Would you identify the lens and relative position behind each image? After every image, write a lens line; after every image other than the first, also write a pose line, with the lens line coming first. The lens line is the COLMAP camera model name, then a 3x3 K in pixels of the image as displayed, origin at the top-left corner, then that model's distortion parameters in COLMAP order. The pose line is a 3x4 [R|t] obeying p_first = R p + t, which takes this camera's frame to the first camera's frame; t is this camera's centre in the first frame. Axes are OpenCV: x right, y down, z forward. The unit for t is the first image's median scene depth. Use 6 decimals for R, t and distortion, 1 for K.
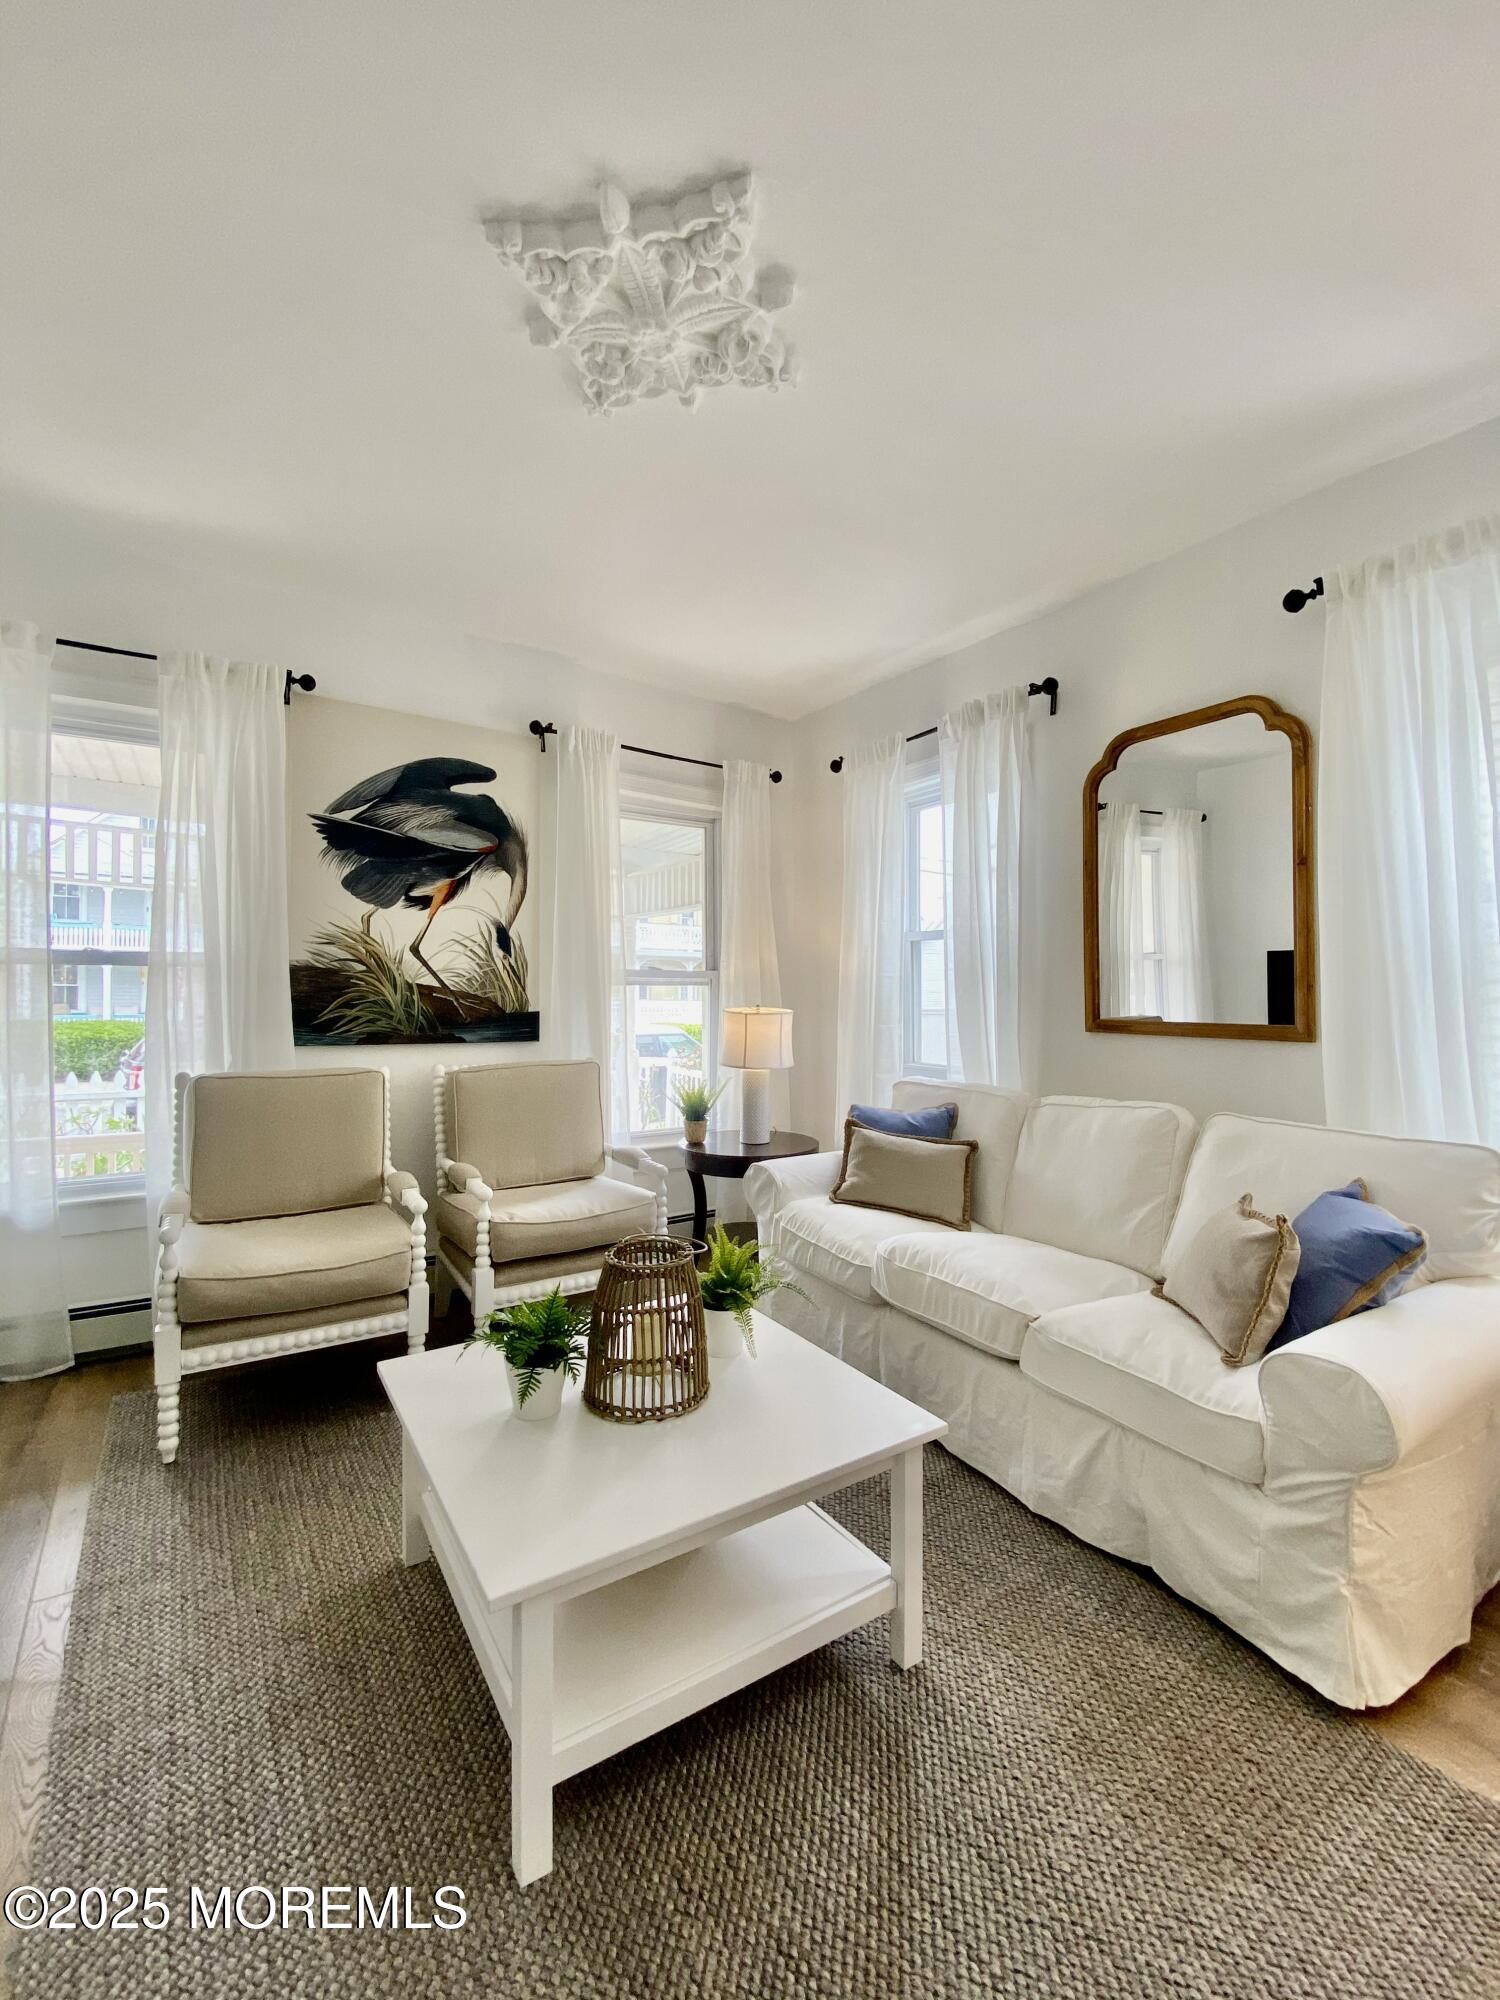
lens RADIAL K [[840.2, 0, 752.8], [0, 840.2, 995.1], [0, 0, 1]] dist [0.017890, -0.020511]
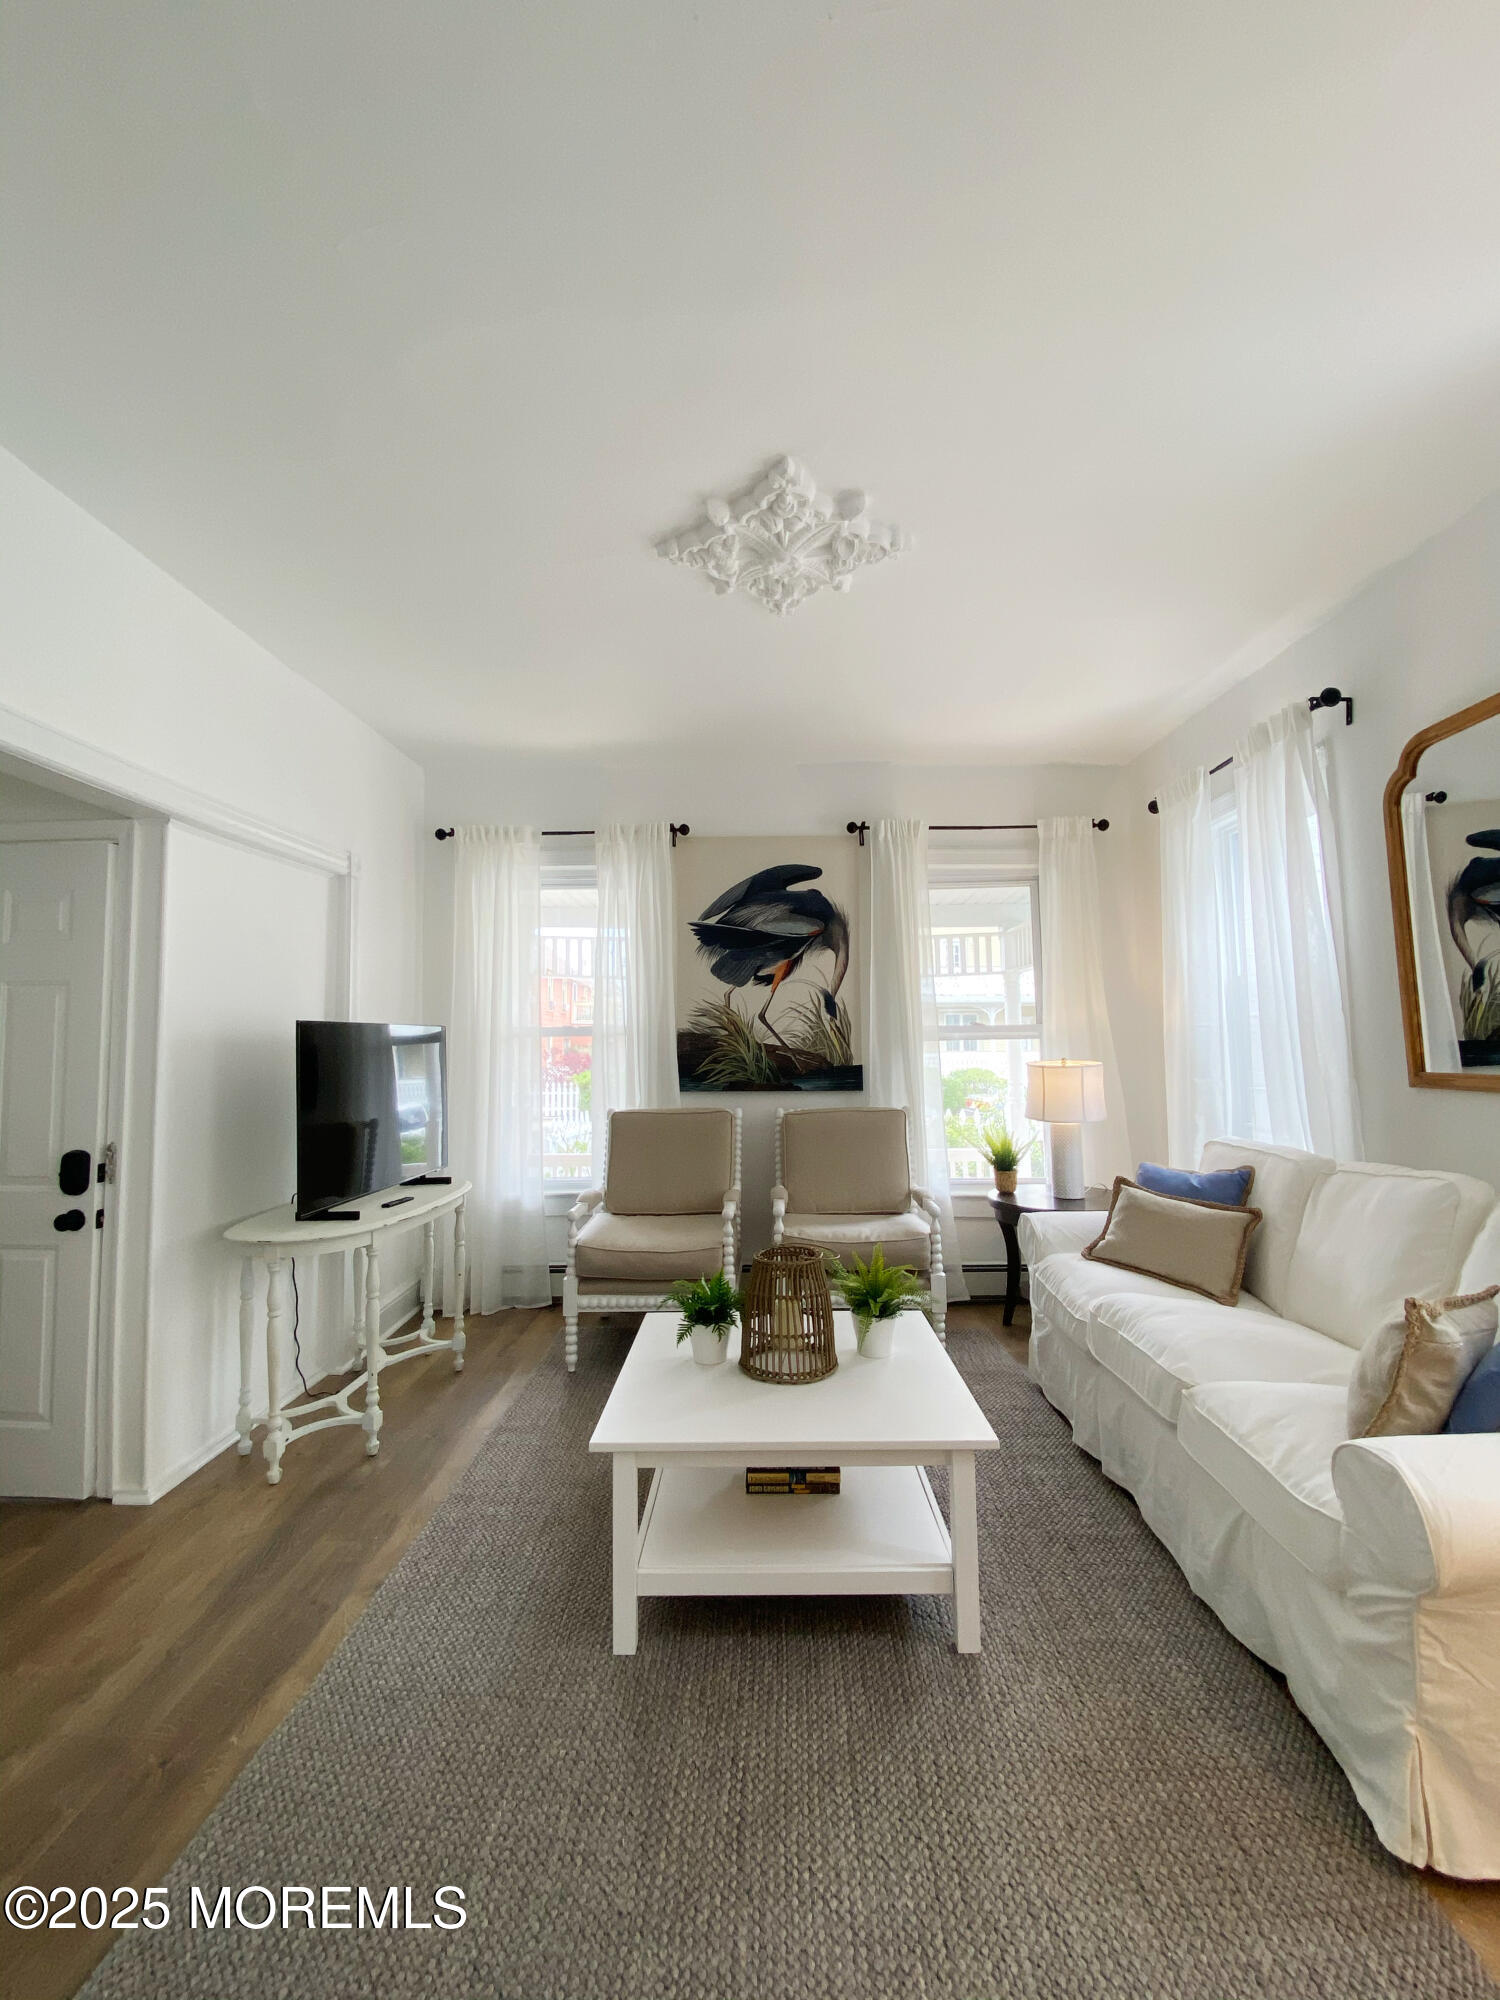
lens RADIAL K [[840.2, 0, 750.0], [0, 840.2, 1000.0], [0, 0, 1]] dist [0.070657, -0.044073]
pose [[0.830031, -0.048953, -0.555564, 0.404485], [0.019606, 0.998086, -0.058652, -0.007547], [0.557372, 0.037791, 0.829402, -0.096286]]
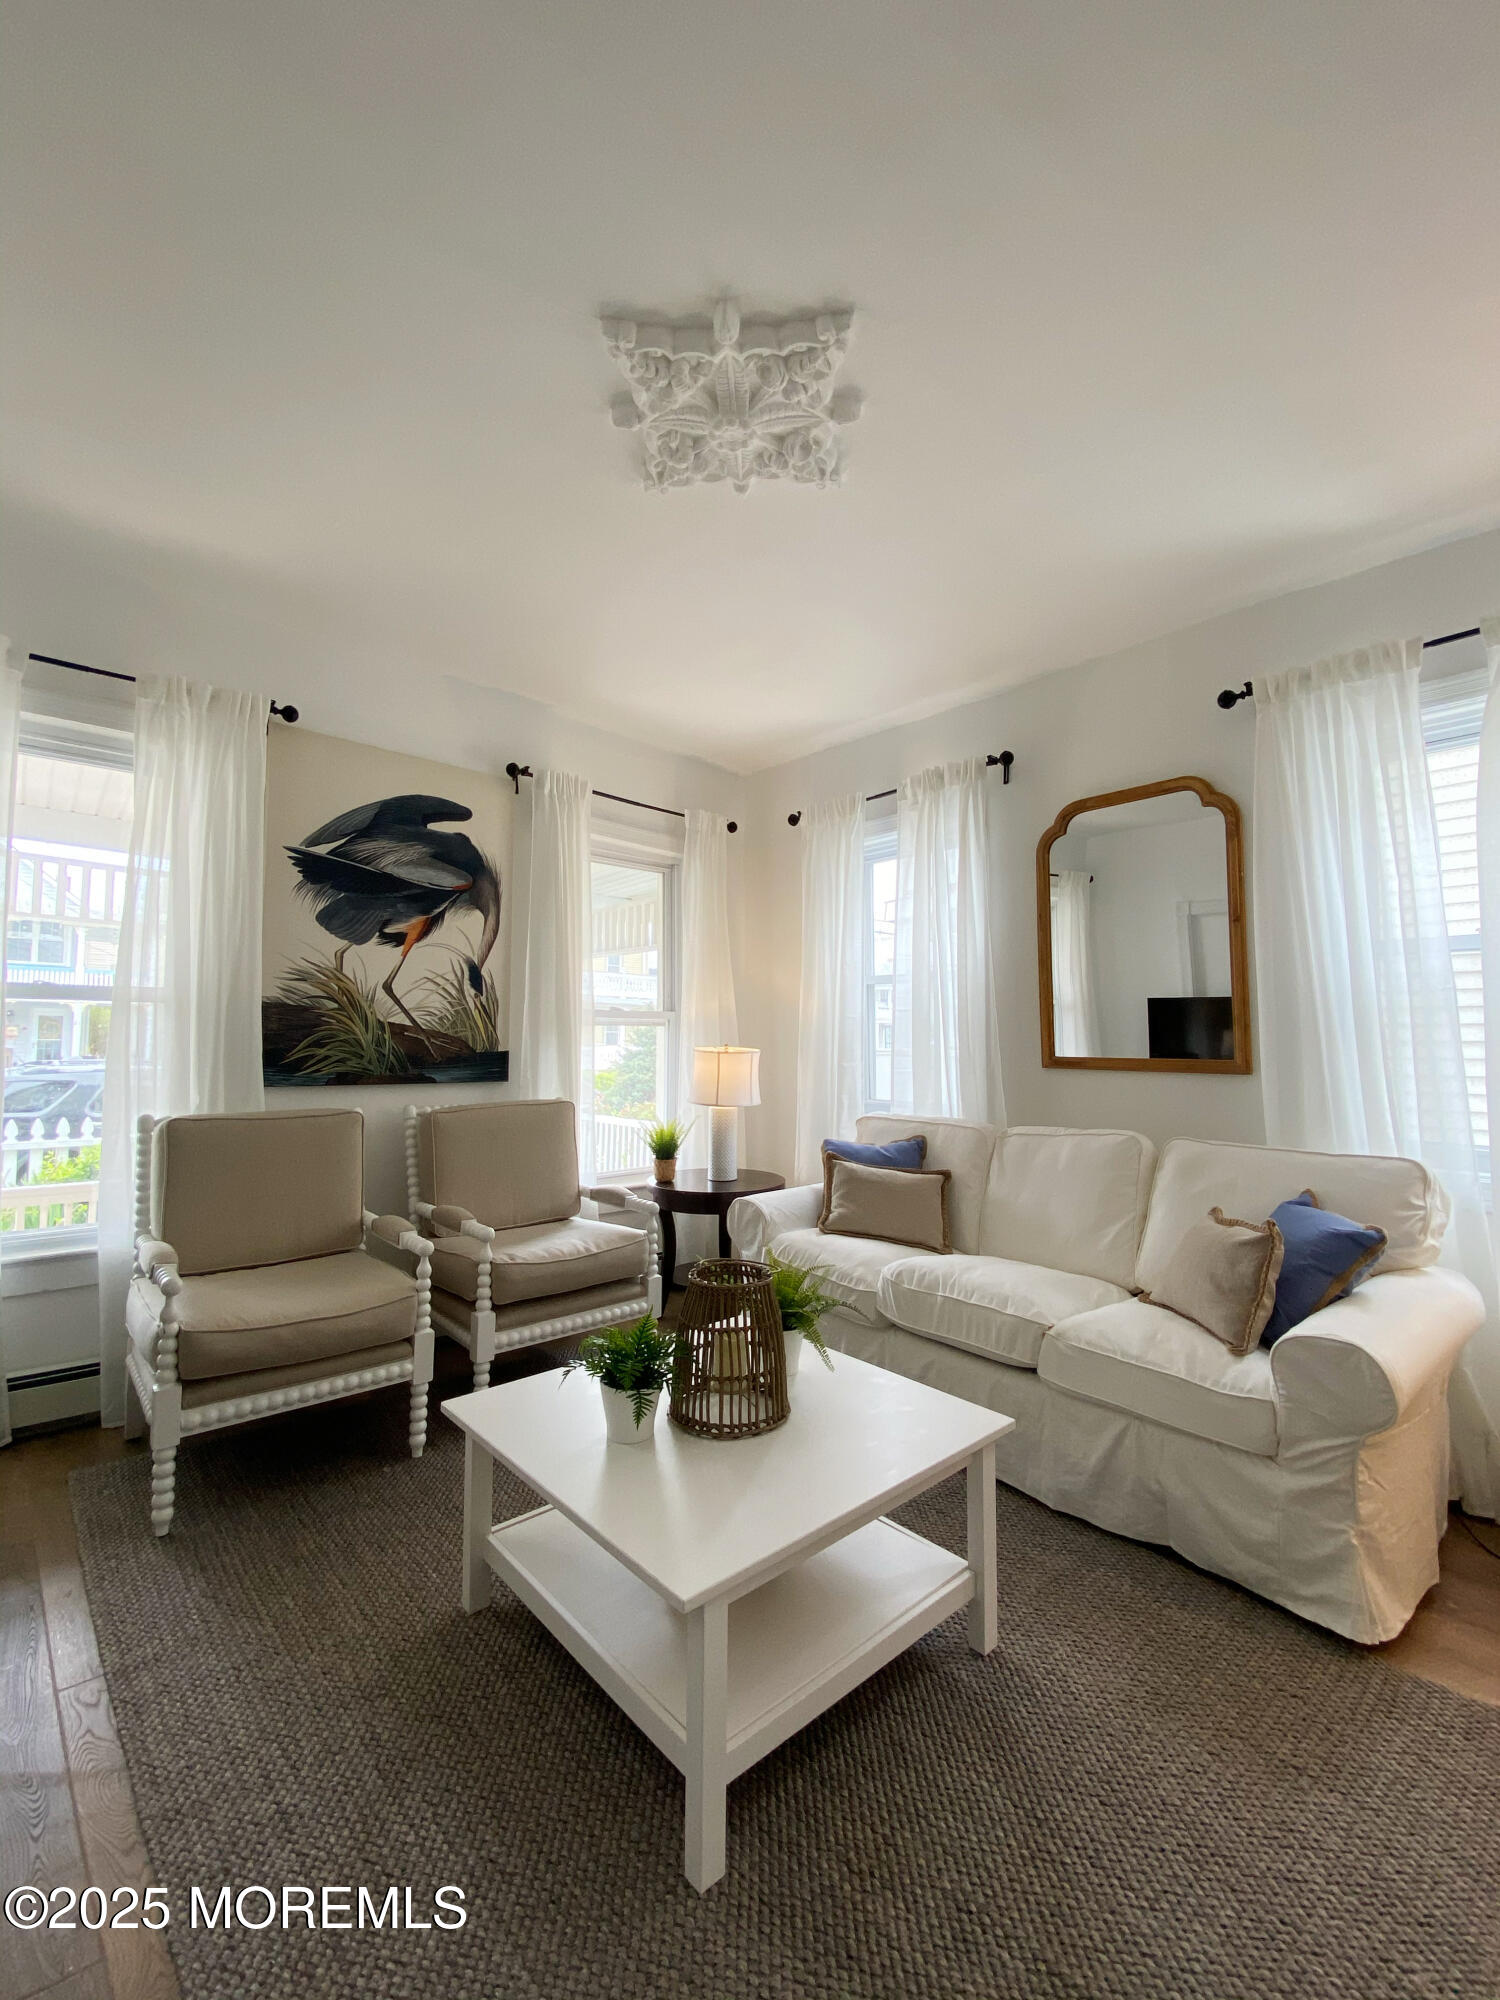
lens RADIAL K [[840.2, 0, 752.8], [0, 840.2, 995.1], [0, 0, 1]] dist [0.017890, -0.020511]
pose [[0.988100, 0.009490, 0.153522, -0.182648], [-0.001173, 0.998531, -0.054173, 0.010280], [-0.153810, 0.053348, 0.986659, -0.039919]]
